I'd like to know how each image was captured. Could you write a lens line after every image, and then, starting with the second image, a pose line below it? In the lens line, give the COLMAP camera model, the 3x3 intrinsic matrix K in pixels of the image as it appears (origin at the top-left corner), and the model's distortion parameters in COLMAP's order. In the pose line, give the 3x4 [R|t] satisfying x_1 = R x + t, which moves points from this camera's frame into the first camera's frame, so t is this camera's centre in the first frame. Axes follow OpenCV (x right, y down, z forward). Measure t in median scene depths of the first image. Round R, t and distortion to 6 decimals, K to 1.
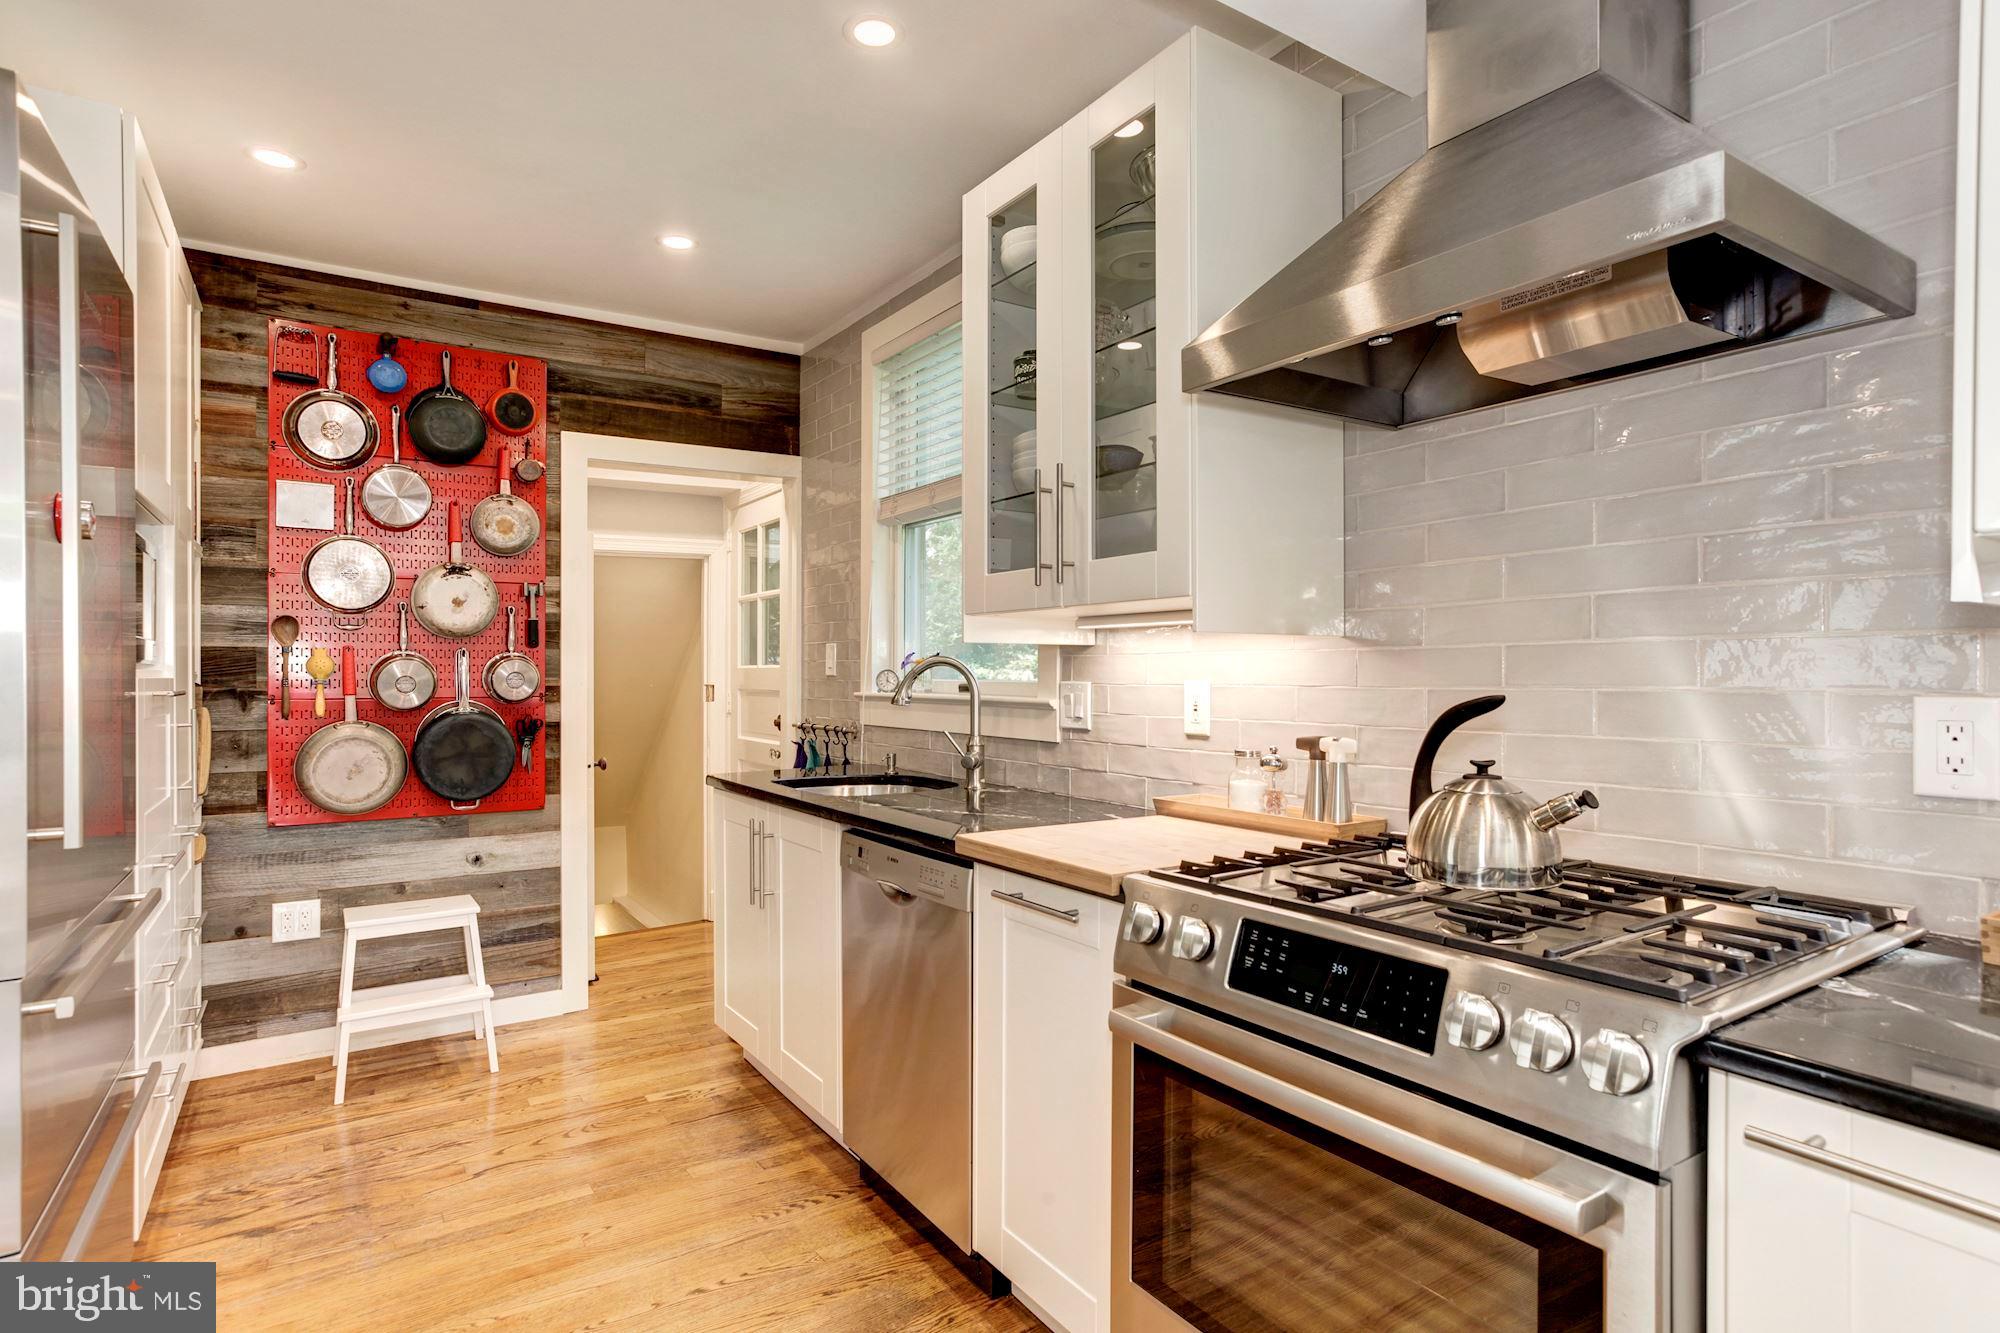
lens RADIAL K [[1025.2, 0, 1009.9], [0, 1025.2, 672.0], [0, 0, 1]] dist [-0.014484, 0.011081]
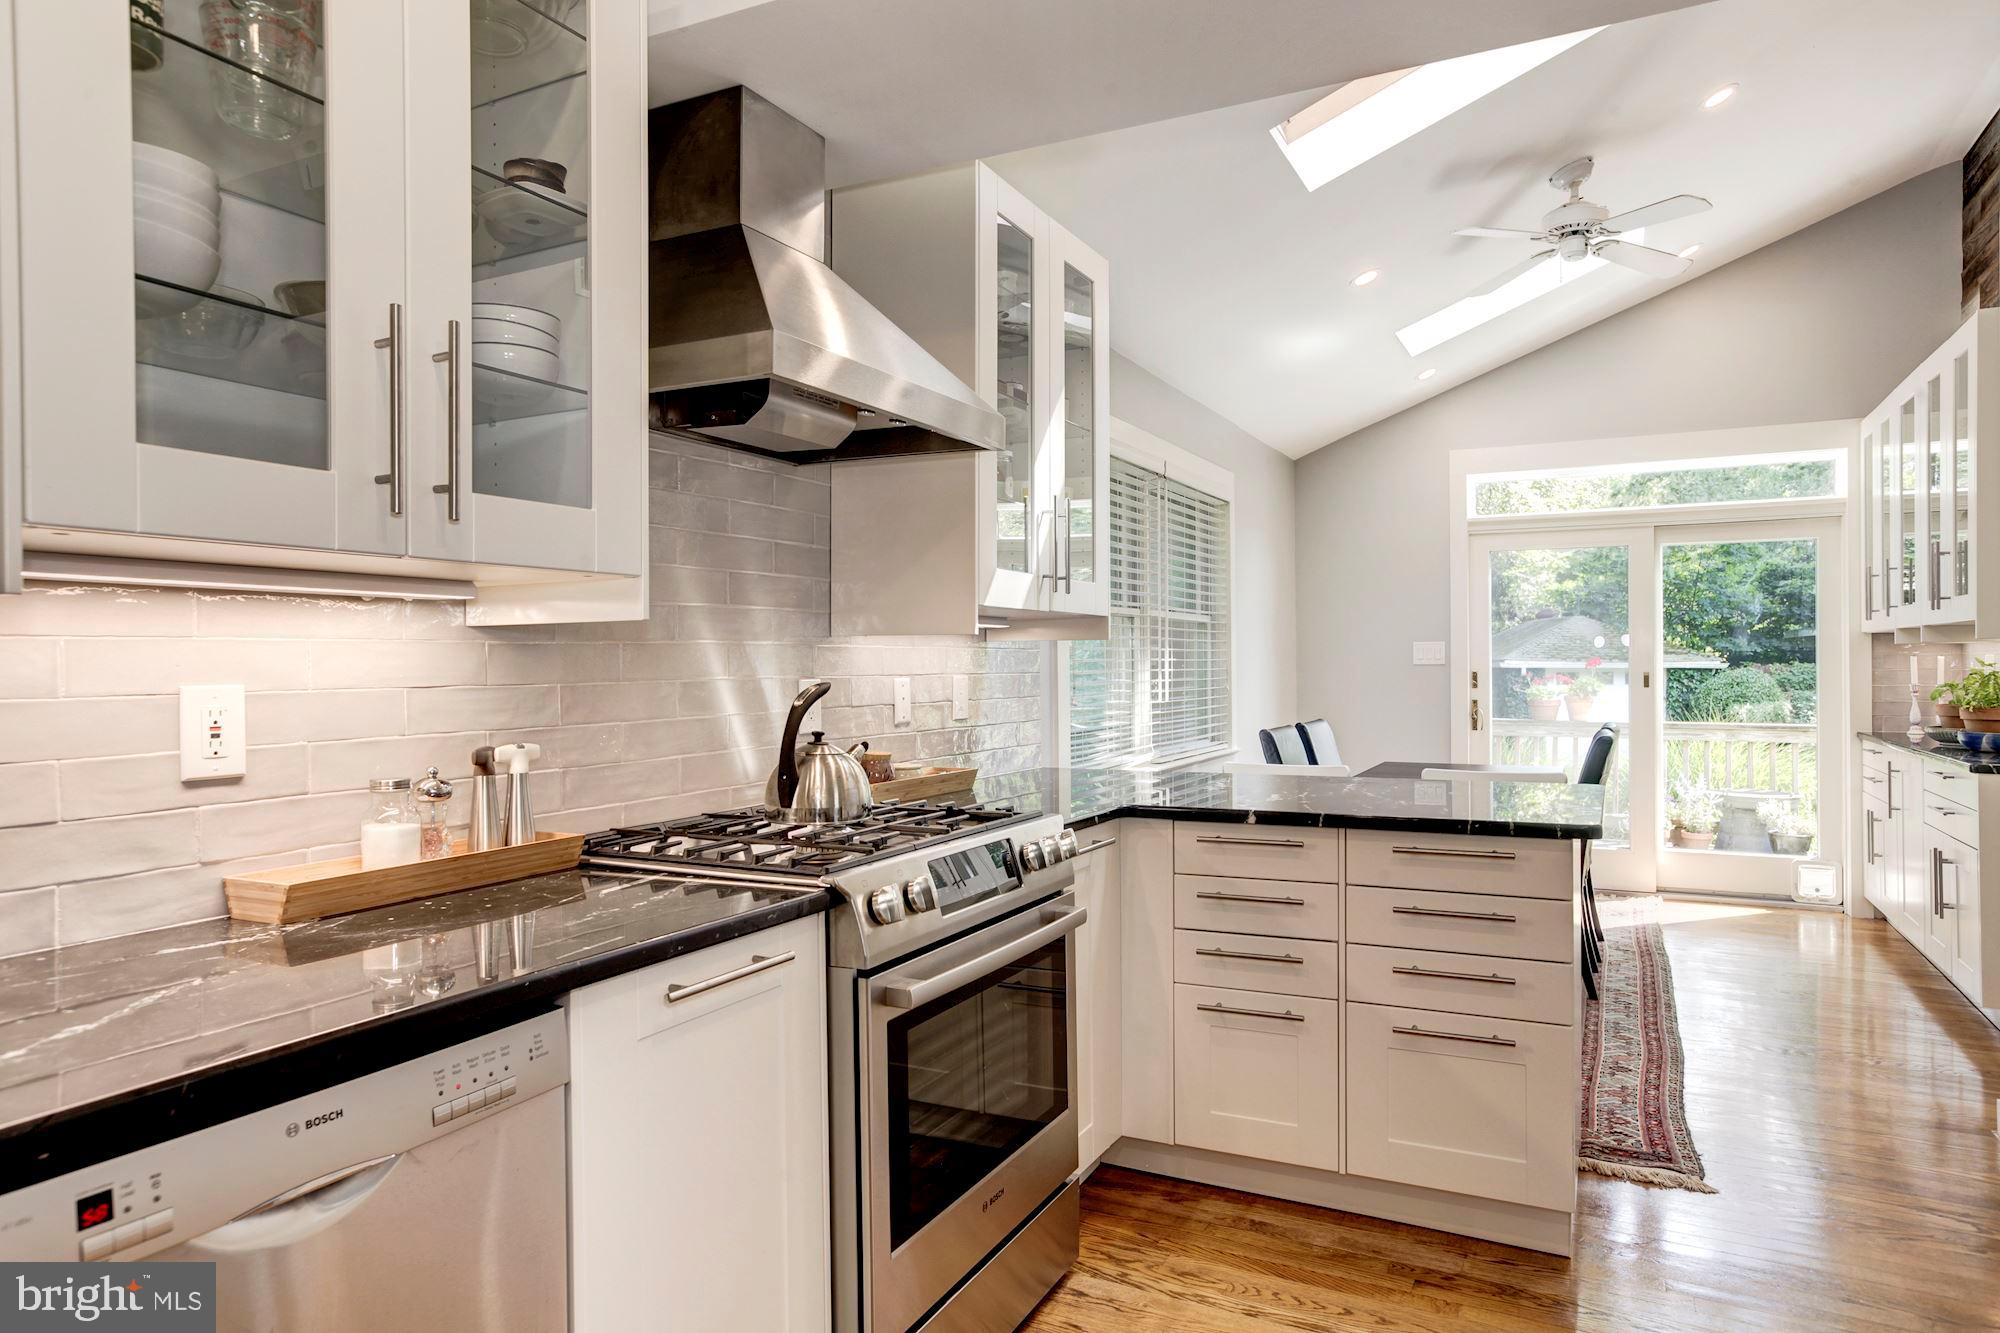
lens RADIAL K [[1177.1, 0, 1046.8], [0, 1177.1, 662.5], [0, 0, 1]] dist [-0.009459, 0.007041]
pose [[-0.495585, 0.000951, 0.868559, -0.426703], [0.002922, 0.999996, 0.000573, -0.002159], [-0.868554, 0.002822, -0.495586, 0.622460]]
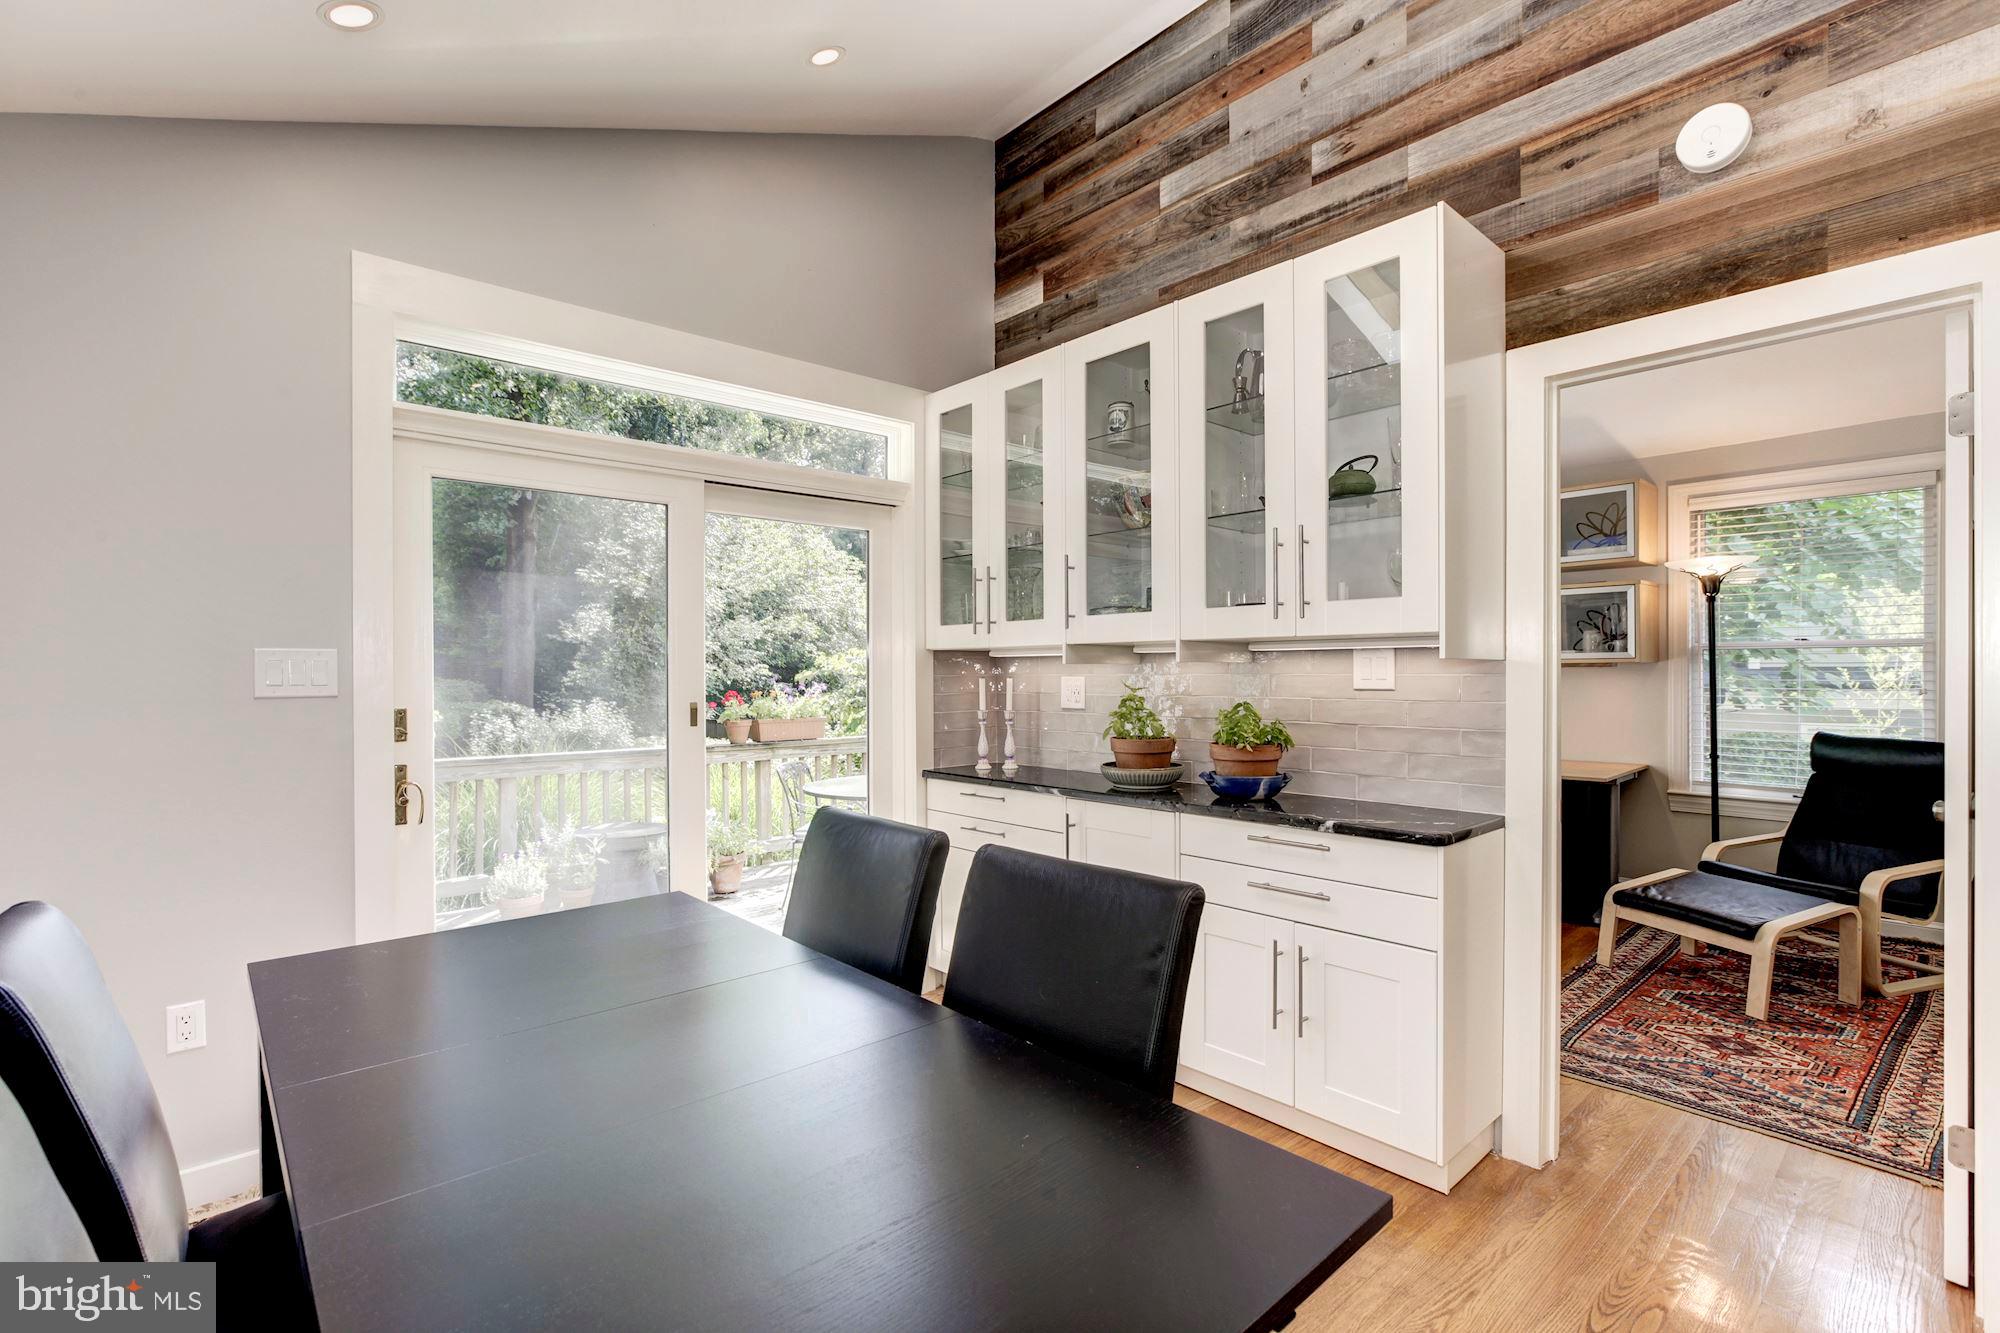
lens RADIAL K [[903.6, 0, 989.0], [0, 903.6, 685.9], [0, 0, 1]] dist [-0.028412, 0.012388]
pose [[-0.993797, 0.005800, -0.111061, 0.494275], [0.004349, 0.999902, 0.013305, -0.011308], [0.111127, 0.012740, -0.993725, -0.148454]]
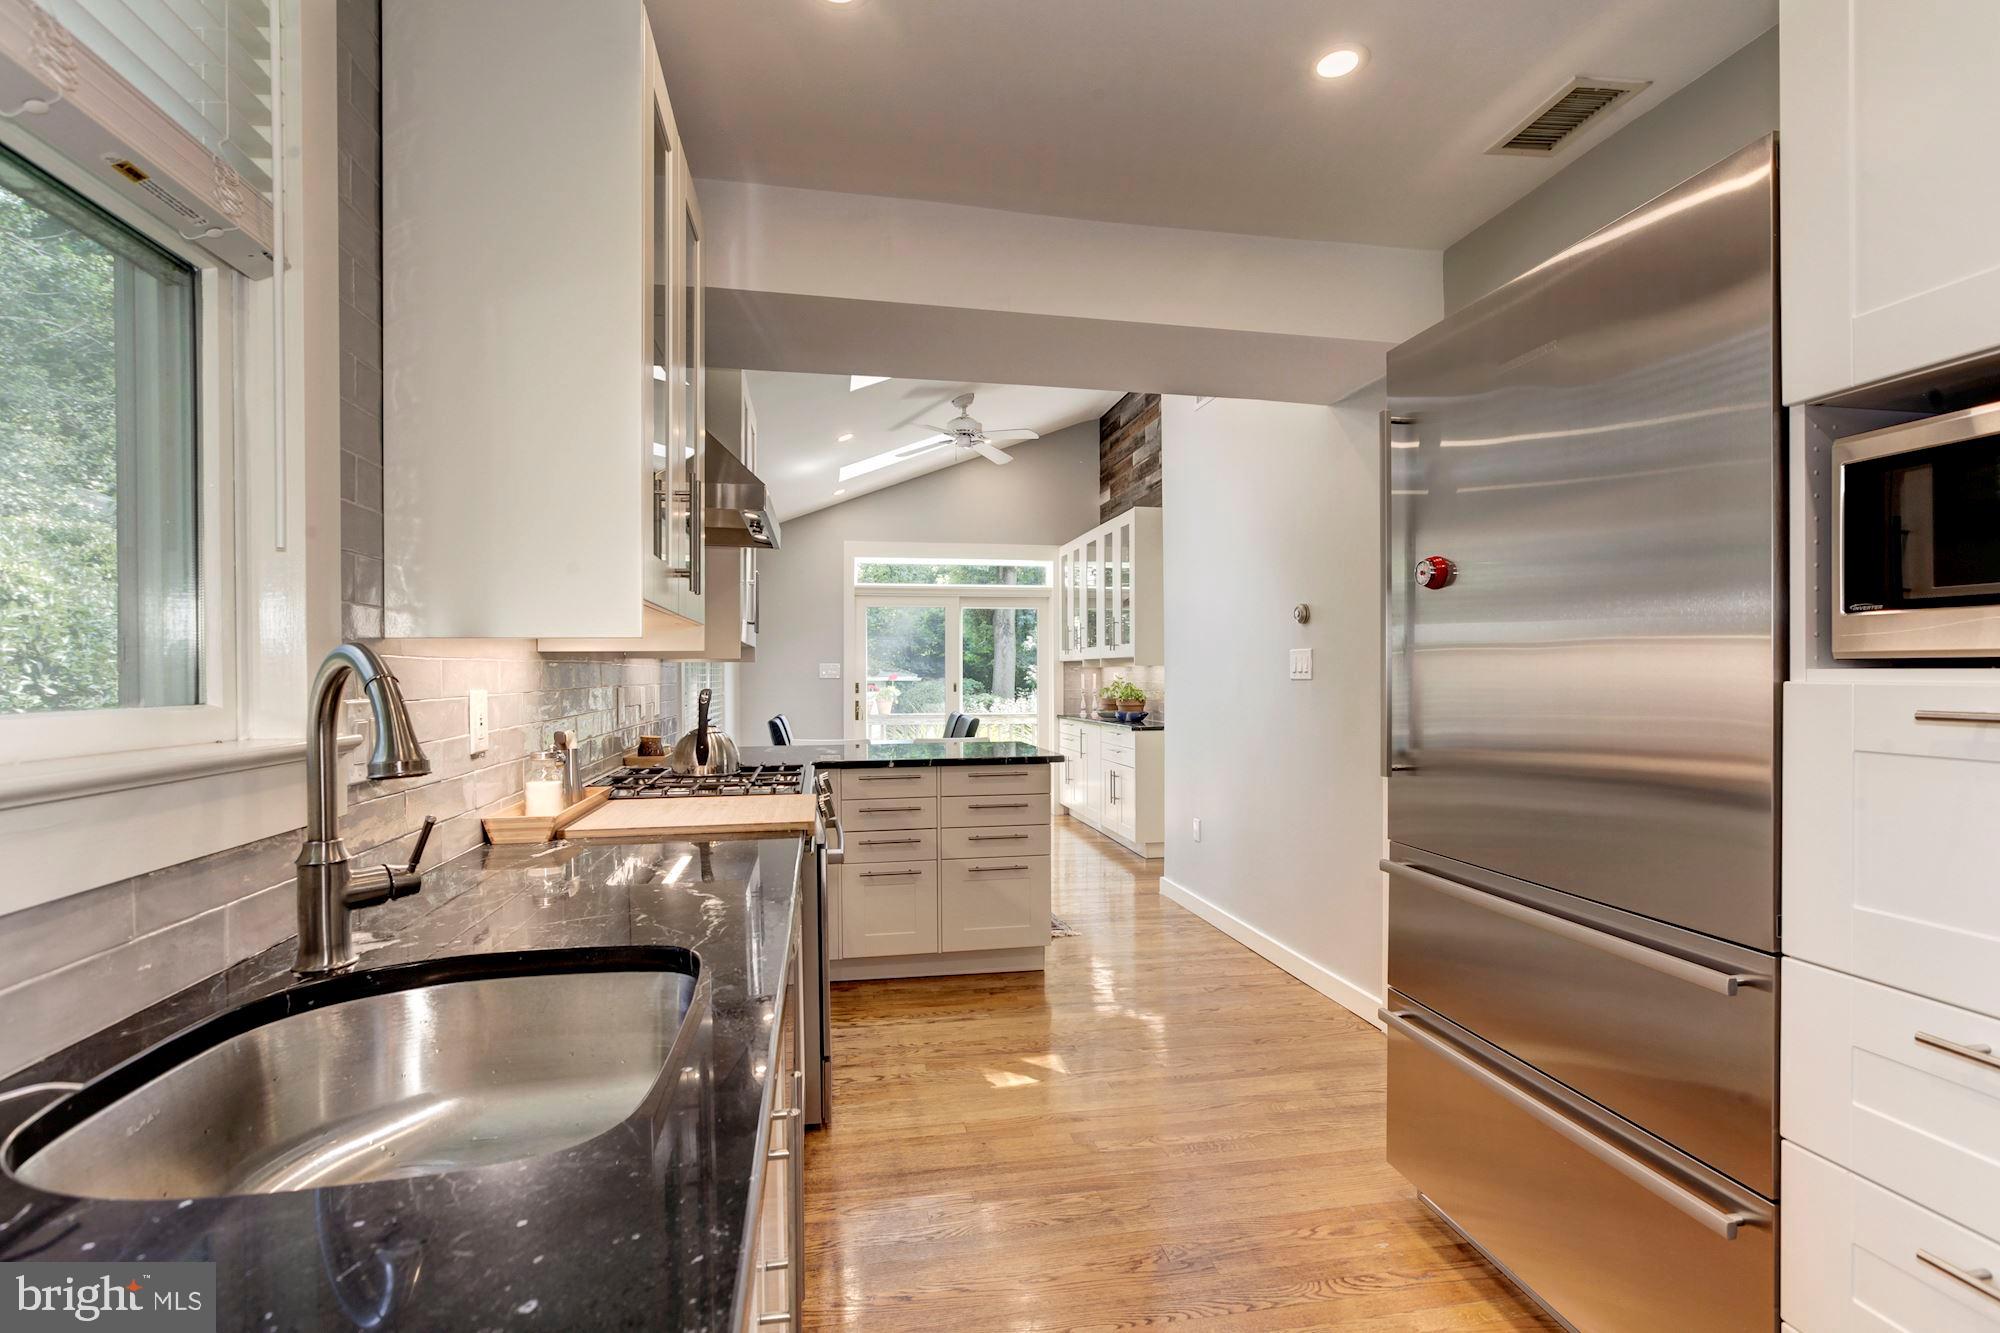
lens RADIAL K [[903.6, 0, 996.2], [0, 903.6, 675.1], [0, 0, 1]] dist [-0.028412, 0.012388]
pose [[-0.915255, 0.004251, 0.402852, -0.359419], [0.004389, 0.999990, -0.000581, -0.001901], [-0.402851, 0.001236, -0.915265, 1.032942]]
